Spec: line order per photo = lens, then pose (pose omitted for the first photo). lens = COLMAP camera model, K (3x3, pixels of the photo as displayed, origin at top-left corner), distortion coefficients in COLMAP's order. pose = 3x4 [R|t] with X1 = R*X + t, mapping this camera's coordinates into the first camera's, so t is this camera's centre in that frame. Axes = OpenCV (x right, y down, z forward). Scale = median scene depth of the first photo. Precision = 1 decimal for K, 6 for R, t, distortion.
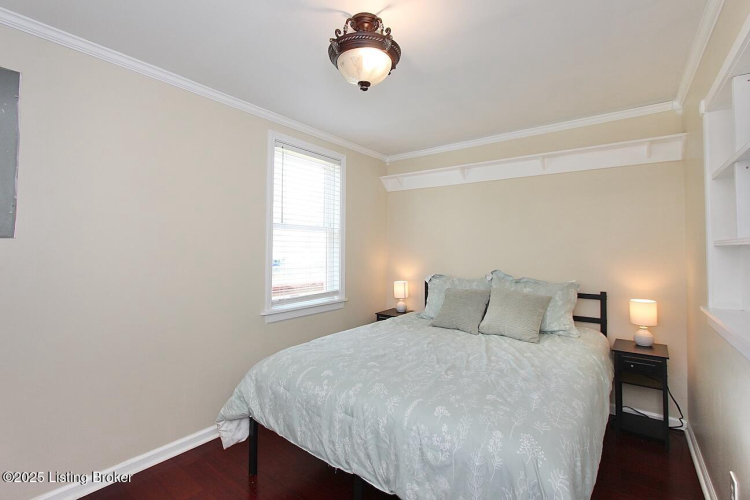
lens RADIAL K [[344.5, 0, 373.4], [0, 344.5, 240.4], [0, 0, 1]] dist [-0.013814, 0.000297]
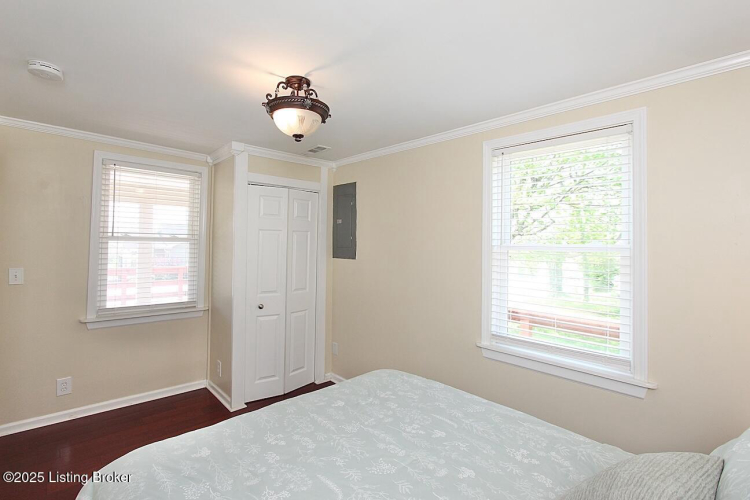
lens RADIAL K [[344.5, 0, 373.4], [0, 344.5, 240.4], [0, 0, 1]] dist [-0.013814, 0.000297]
pose [[-0.170871, -0.016448, -0.985156, 0.938596], [0.005667, 0.999828, -0.017676, -0.074929], [0.985277, -0.008603, -0.170748, 1.281776]]
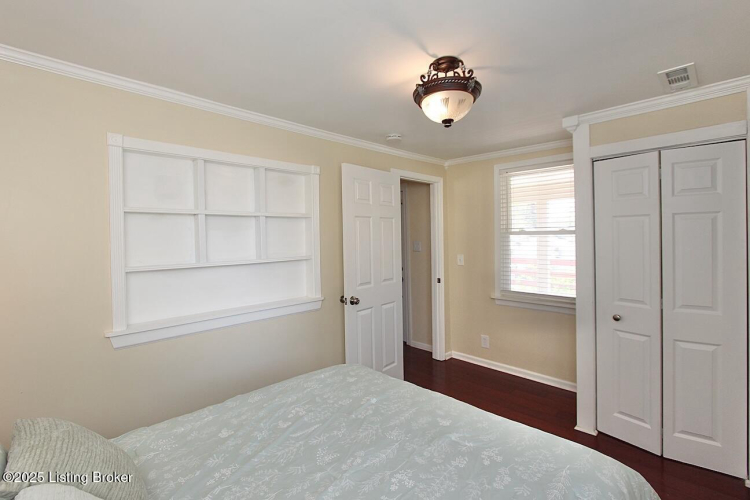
lens RADIAL K [[344.5, 0, 373.4], [0, 344.5, 240.4], [0, 0, 1]] dist [-0.013814, 0.000297]
pose [[-0.989706, 0.008890, 0.142837, 0.047631], [0.007291, 0.999905, -0.011715, -0.062570], [-0.142928, -0.010553, -0.989677, 1.863097]]
